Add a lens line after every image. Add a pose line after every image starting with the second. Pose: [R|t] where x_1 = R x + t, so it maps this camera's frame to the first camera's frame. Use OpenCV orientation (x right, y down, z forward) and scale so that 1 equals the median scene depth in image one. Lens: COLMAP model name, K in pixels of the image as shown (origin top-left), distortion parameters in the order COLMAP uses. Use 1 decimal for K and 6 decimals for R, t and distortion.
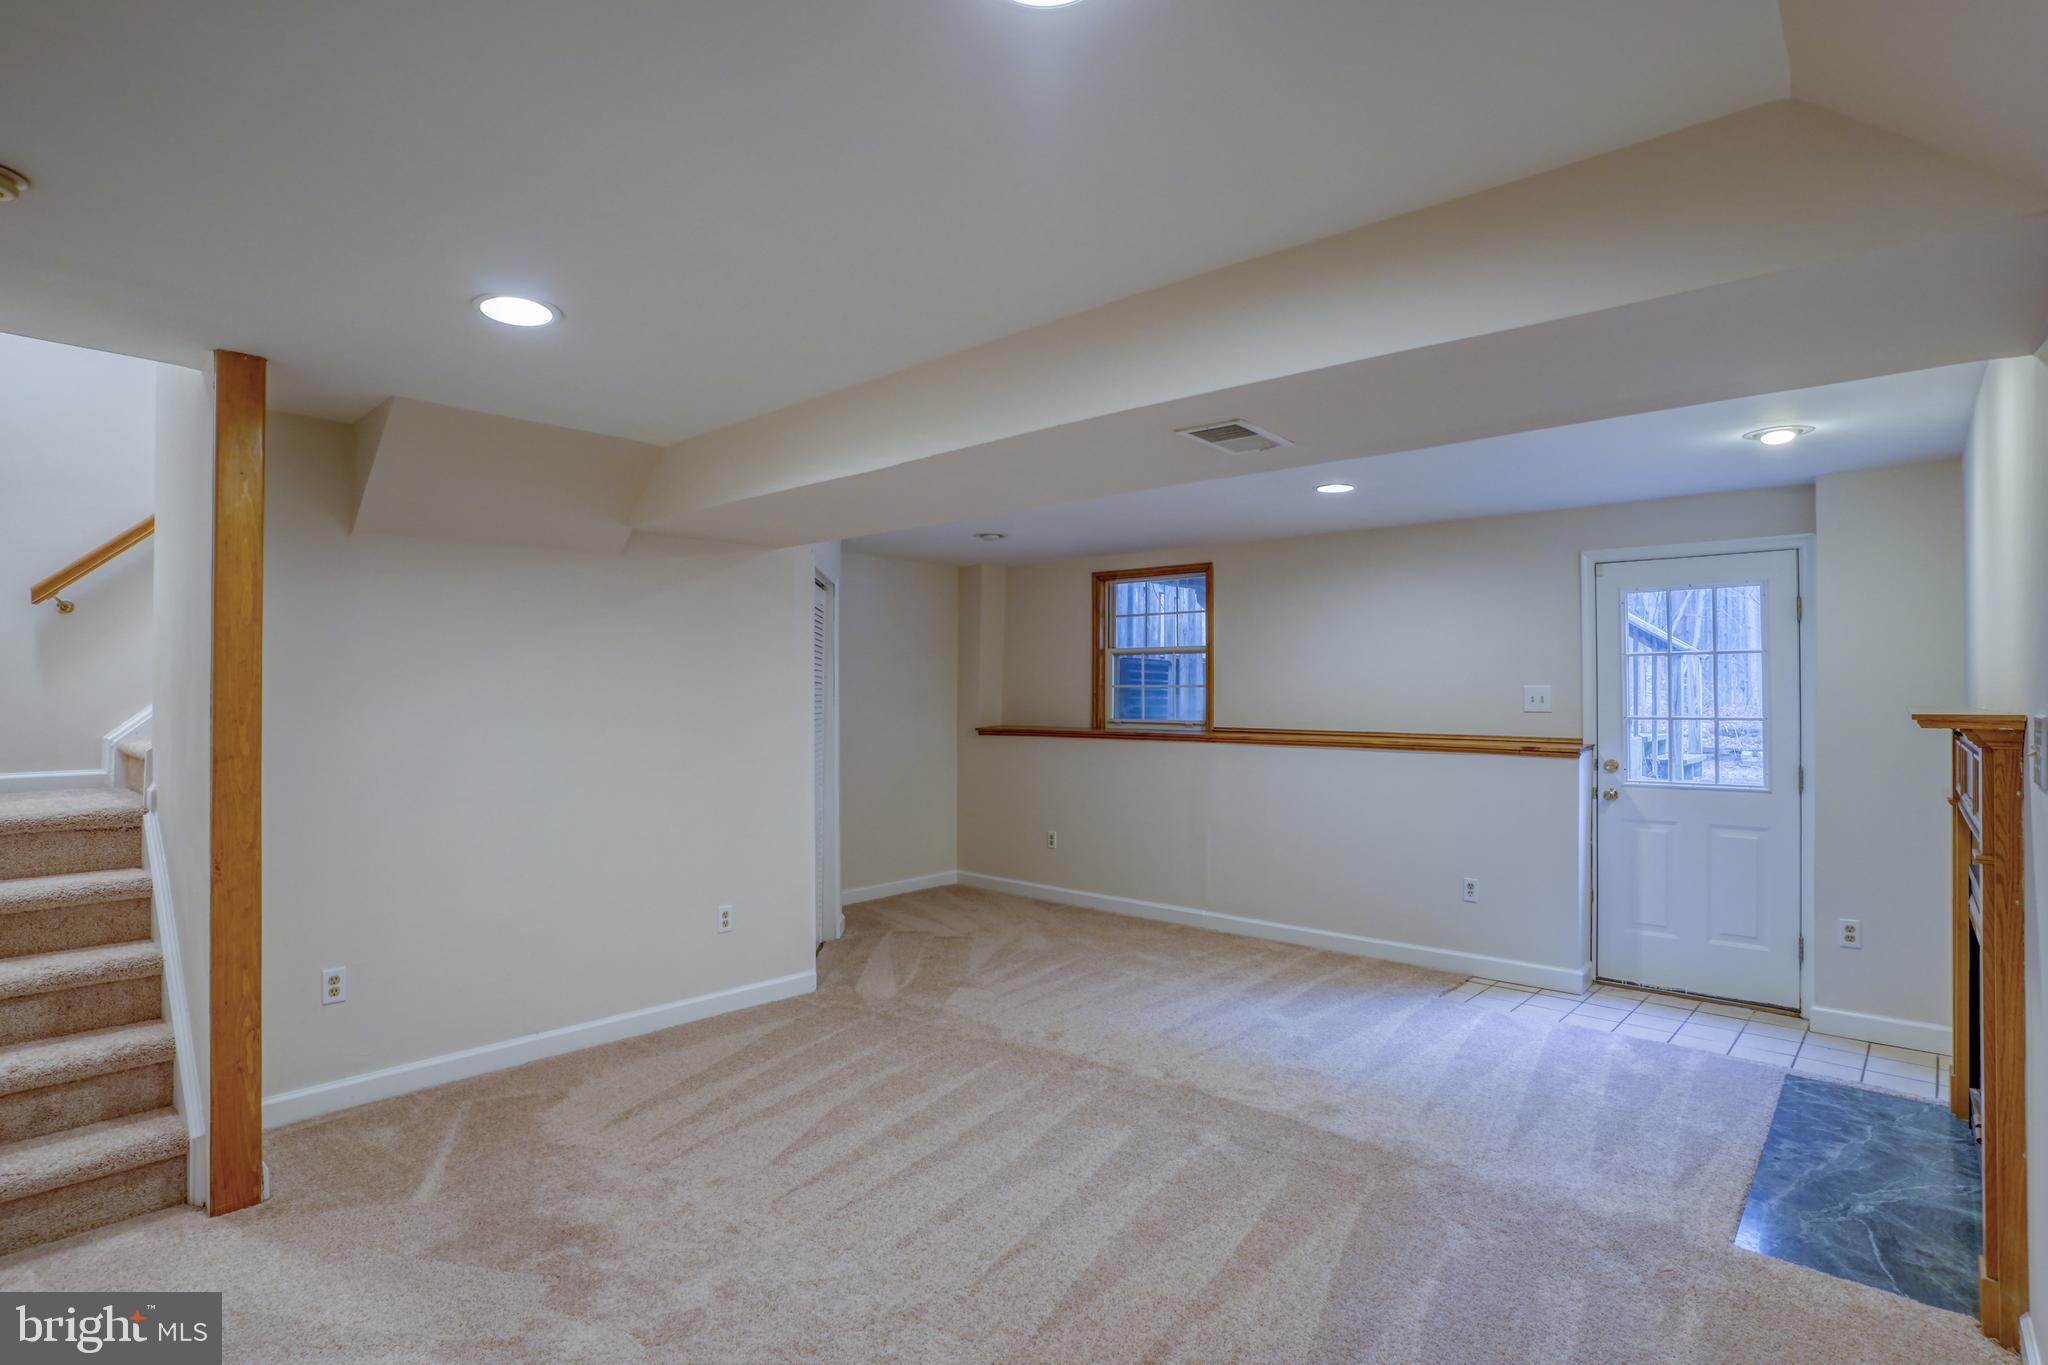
lens RADIAL K [[1049.6, 0, 1024.0], [0, 1049.6, 682.5], [0, 0, 1]] dist [-0.036170, 0.028545]
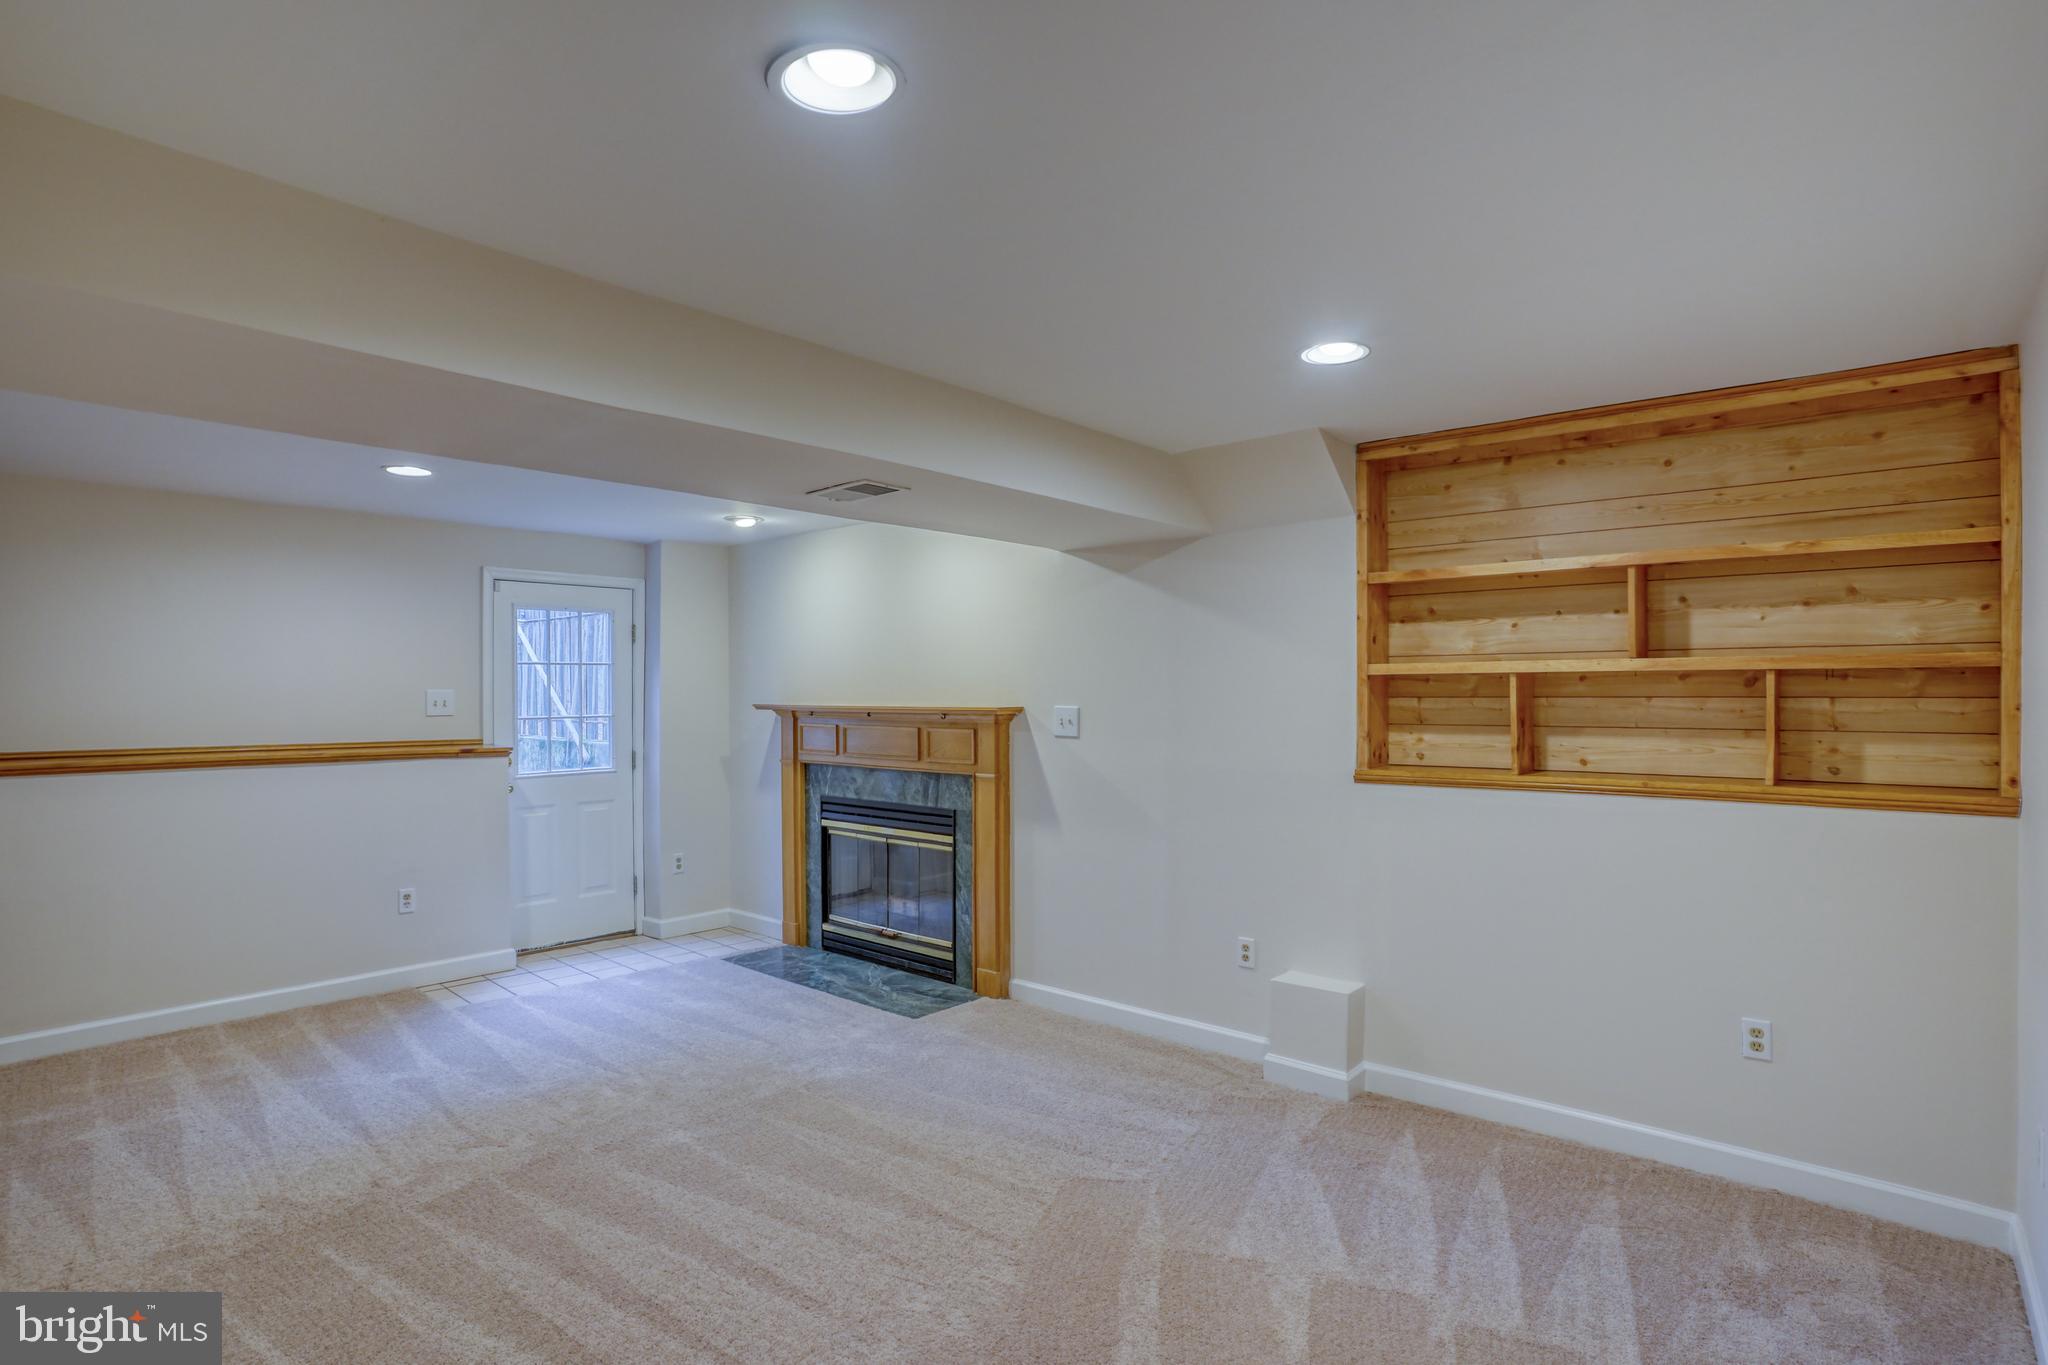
lens RADIAL K [[1049.6, 0, 1024.0], [0, 1049.6, 682.5], [0, 0, 1]] dist [-0.036170, 0.028545]
pose [[-0.006606, 0.012279, 0.999903, -0.632897], [-0.008900, 0.999884, -0.012338, 0.003558], [-0.999939, -0.008981, -0.006496, 0.506948]]
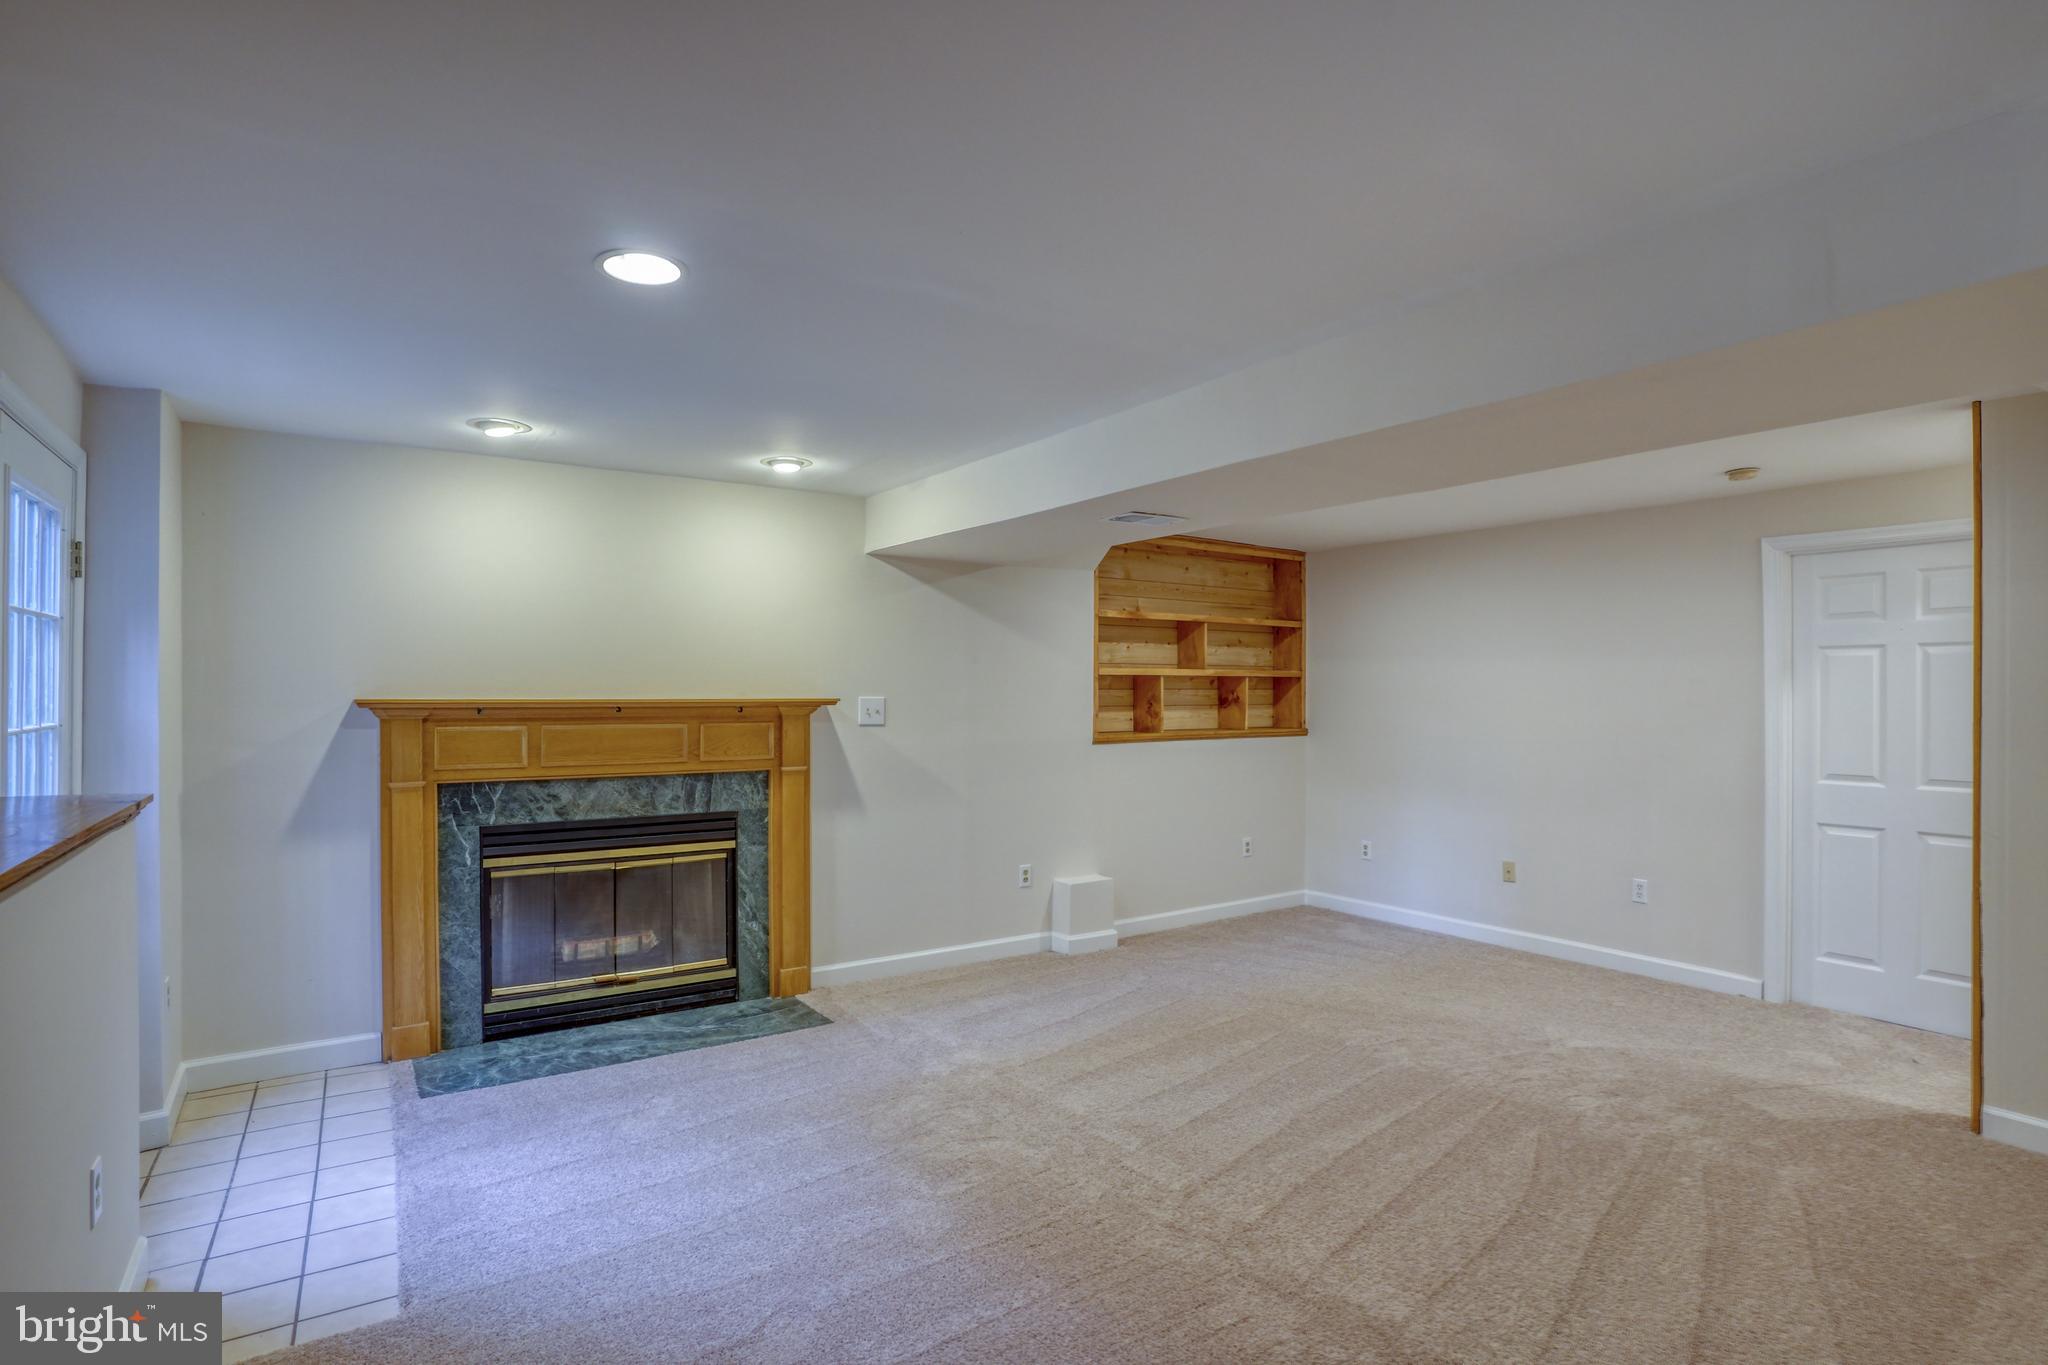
lens RADIAL K [[977.3, 0, 1024.0], [0, 977.3, 682.5], [0, 0, 1]] dist [-0.000334, -0.000036]
pose [[-0.961078, -0.000523, 0.276278, -0.021329], [-0.004923, 0.999872, -0.015234, 0.013845], [-0.276235, -0.016001, -0.960957, 1.458787]]
